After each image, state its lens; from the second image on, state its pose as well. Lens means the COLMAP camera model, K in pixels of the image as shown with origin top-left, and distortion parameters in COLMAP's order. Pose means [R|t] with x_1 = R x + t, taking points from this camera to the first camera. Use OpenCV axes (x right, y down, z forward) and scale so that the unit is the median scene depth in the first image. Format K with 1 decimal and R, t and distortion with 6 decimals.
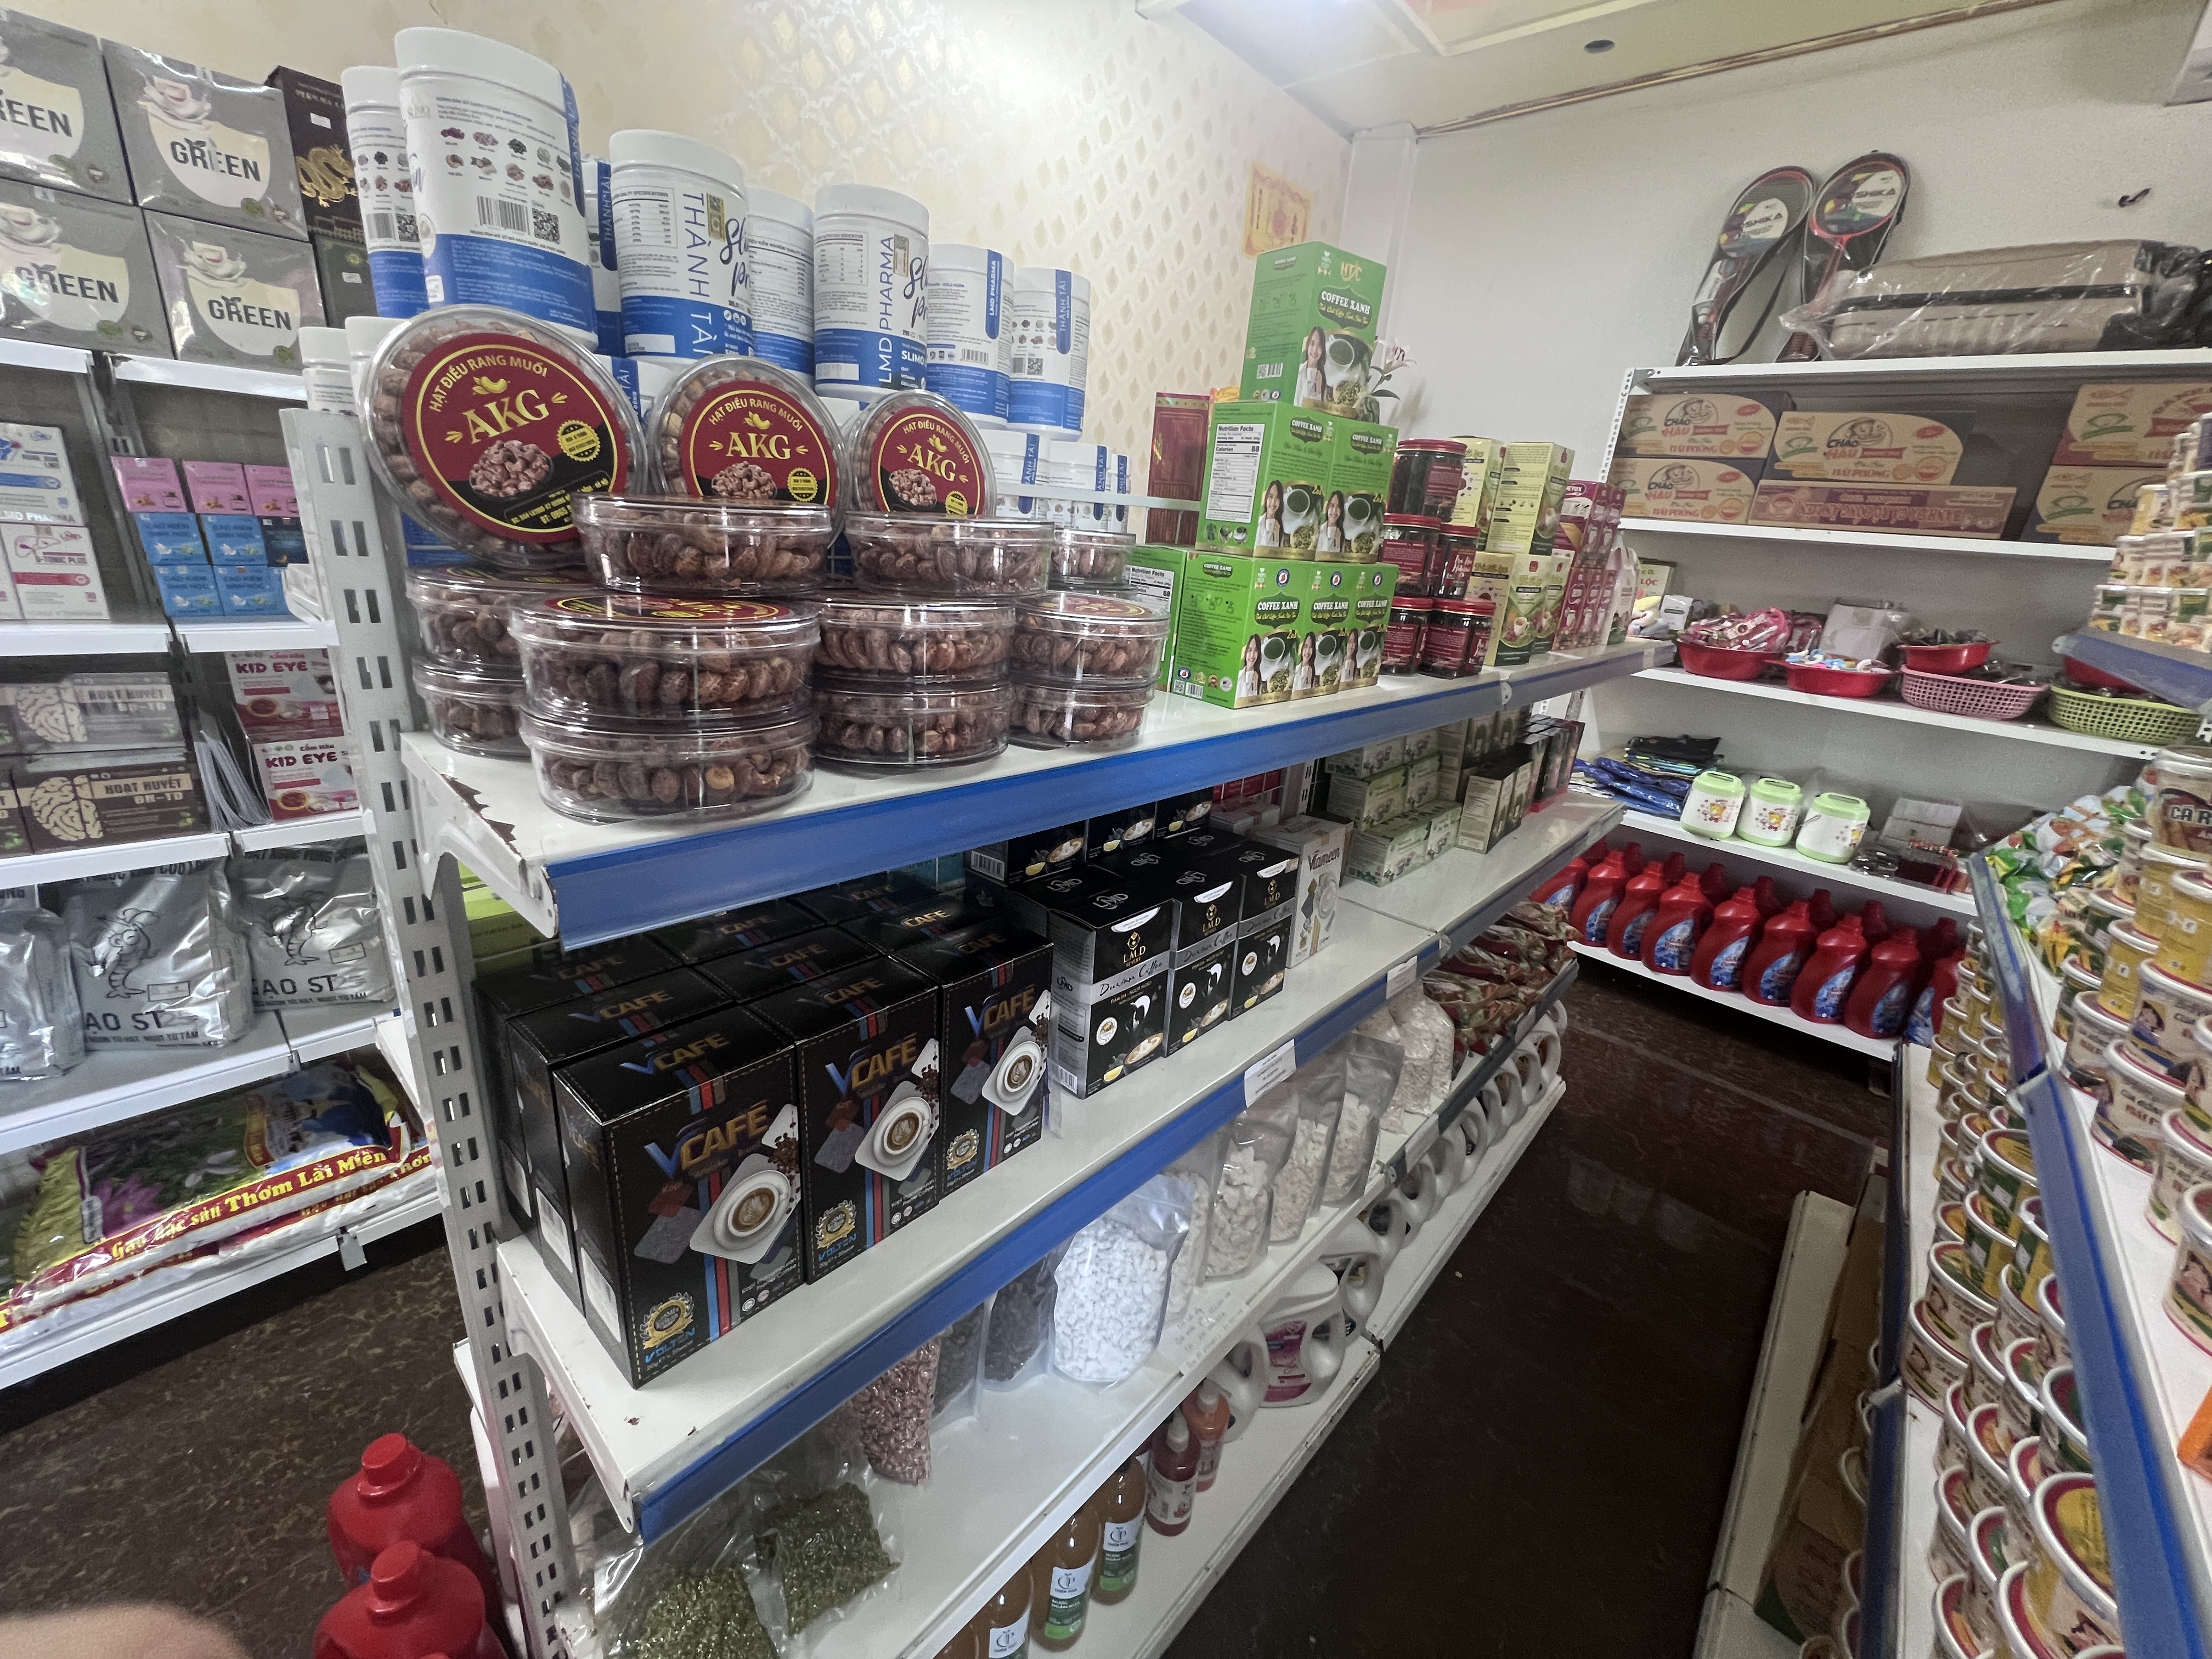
lens RADIAL K [[885.9, 0, 1104.9], [0, 885.9, 829.1], [0, 0, 1]] dist [-0.000875, 0.000051]
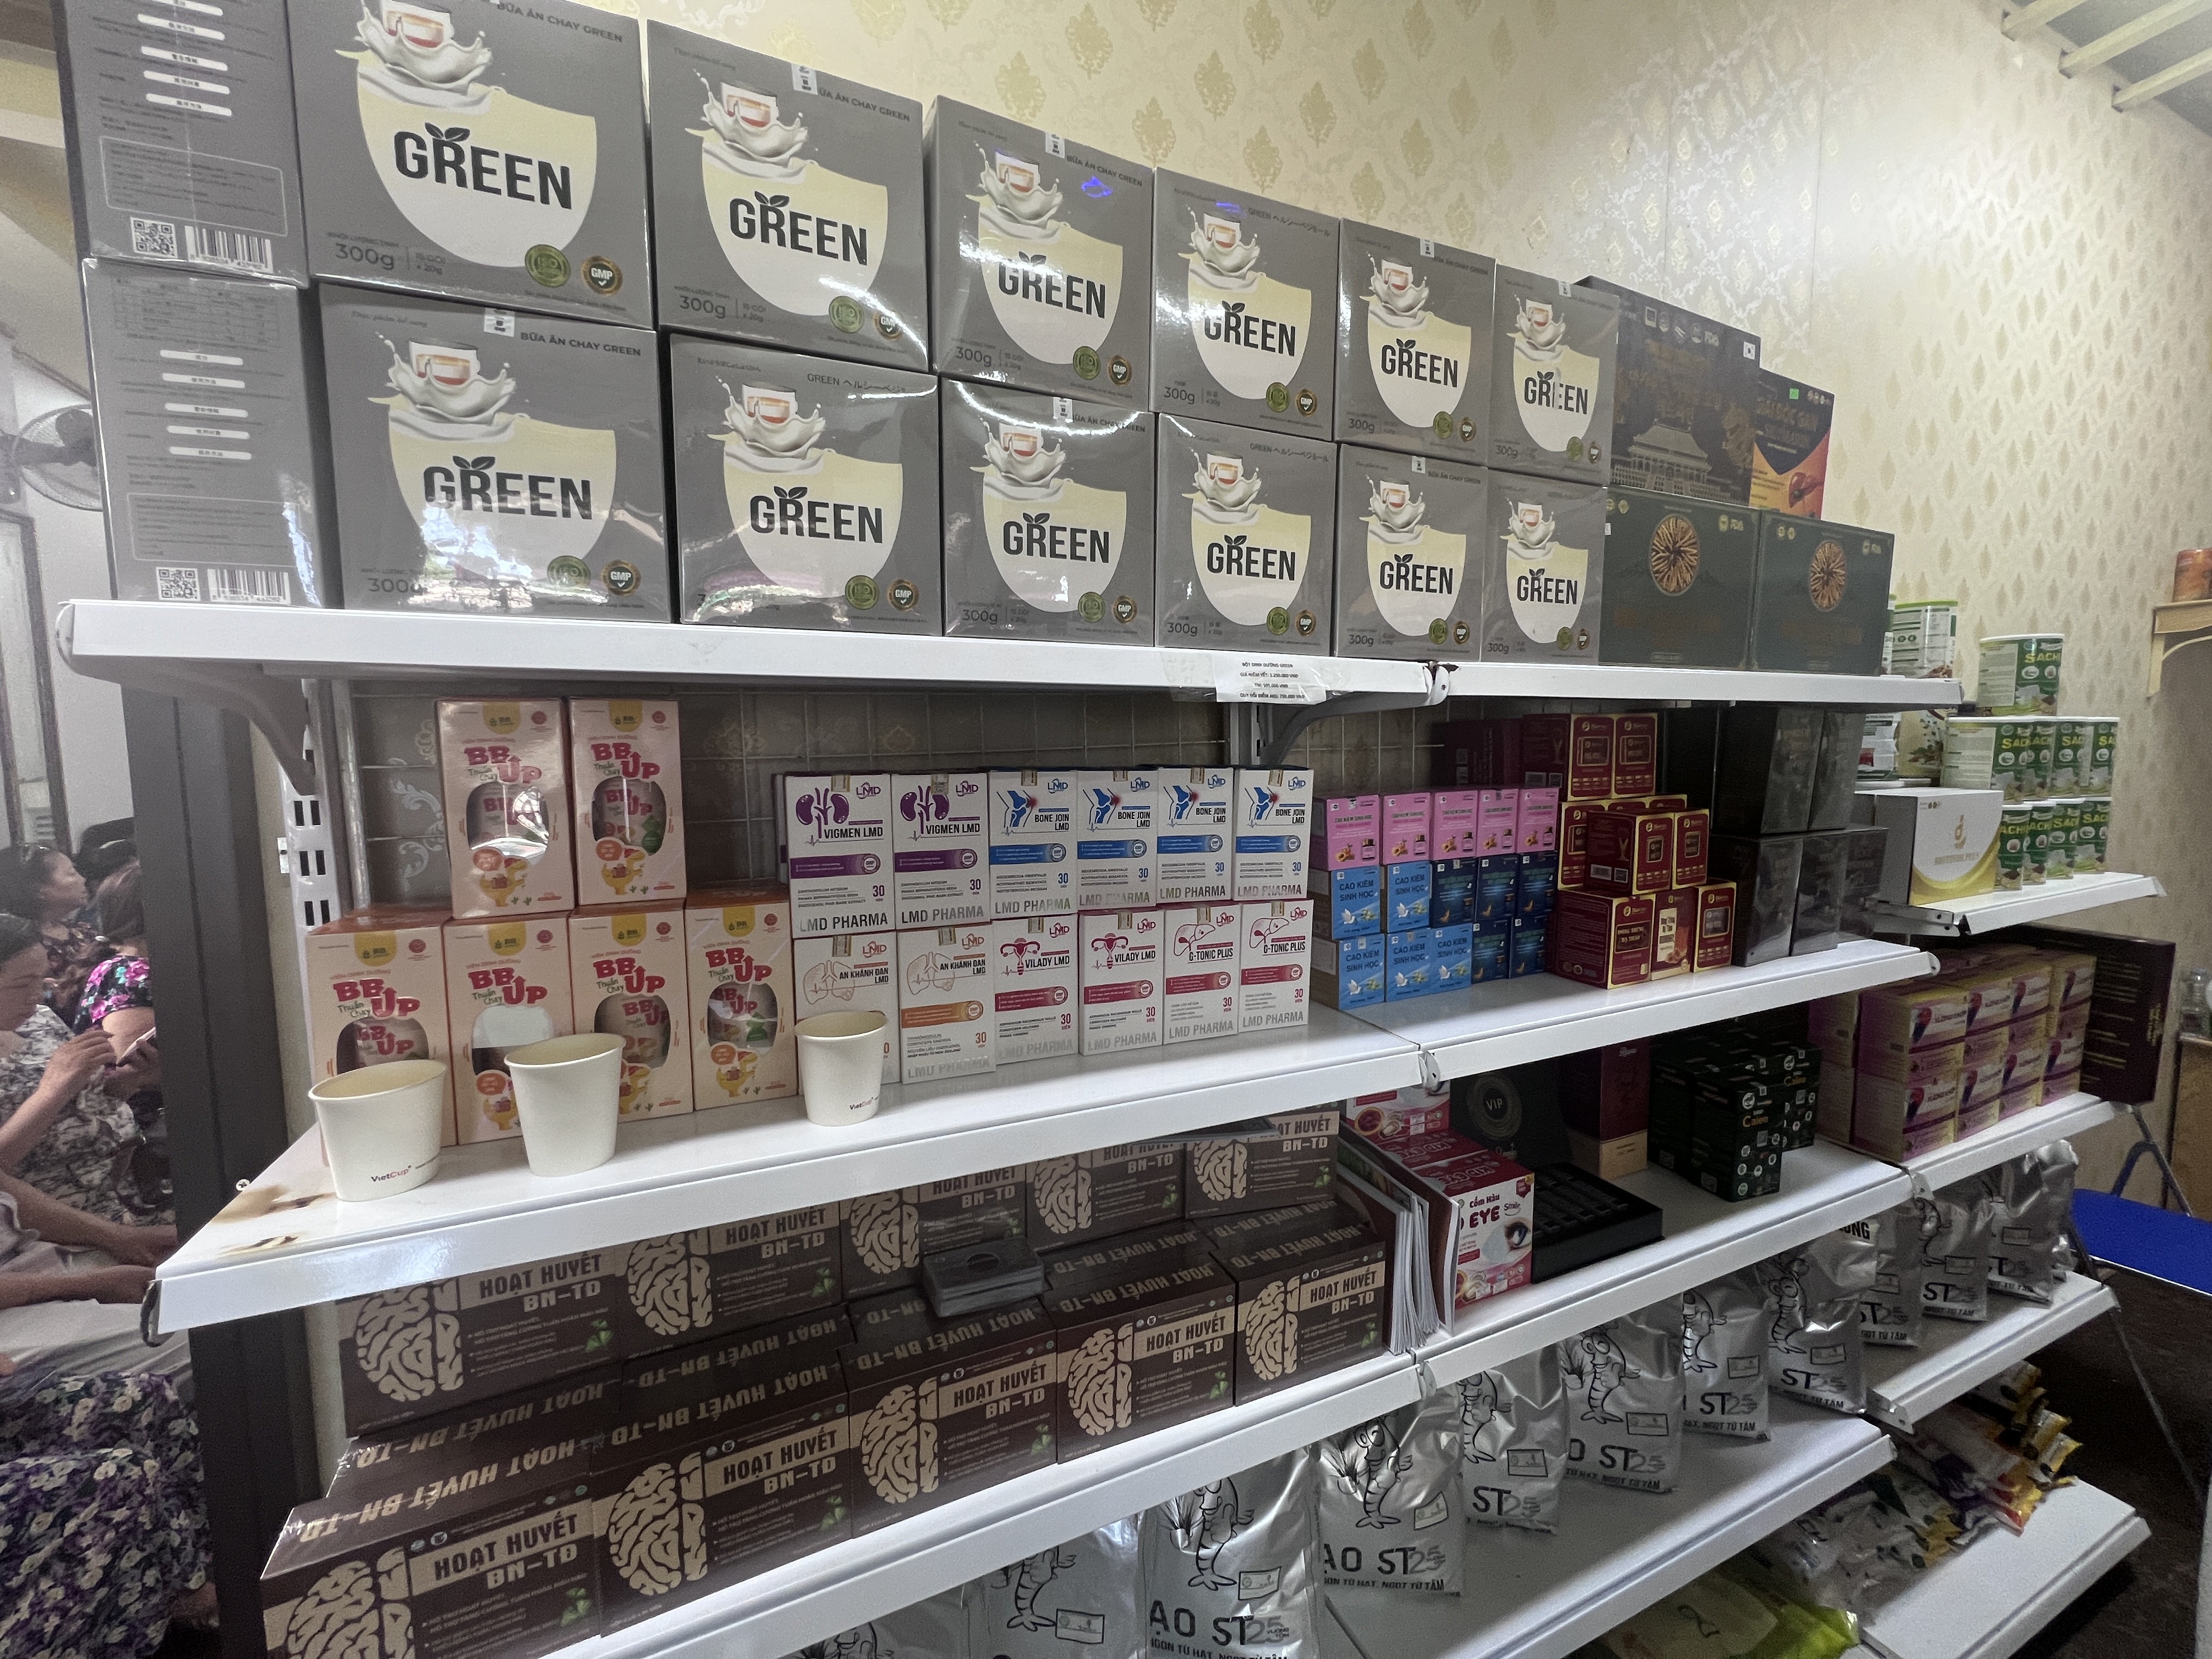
lens RADIAL K [[885.9, 0, 1089.9], [0, 885.9, 830.8], [0, 0, 1]] dist [-0.000875, 0.000051]
pose [[0.916879, -0.058270, -0.394889, -0.142747], [-0.044807, 0.968011, -0.246876, -0.029258], [0.396642, 0.244049, 0.884938, 0.040054]]
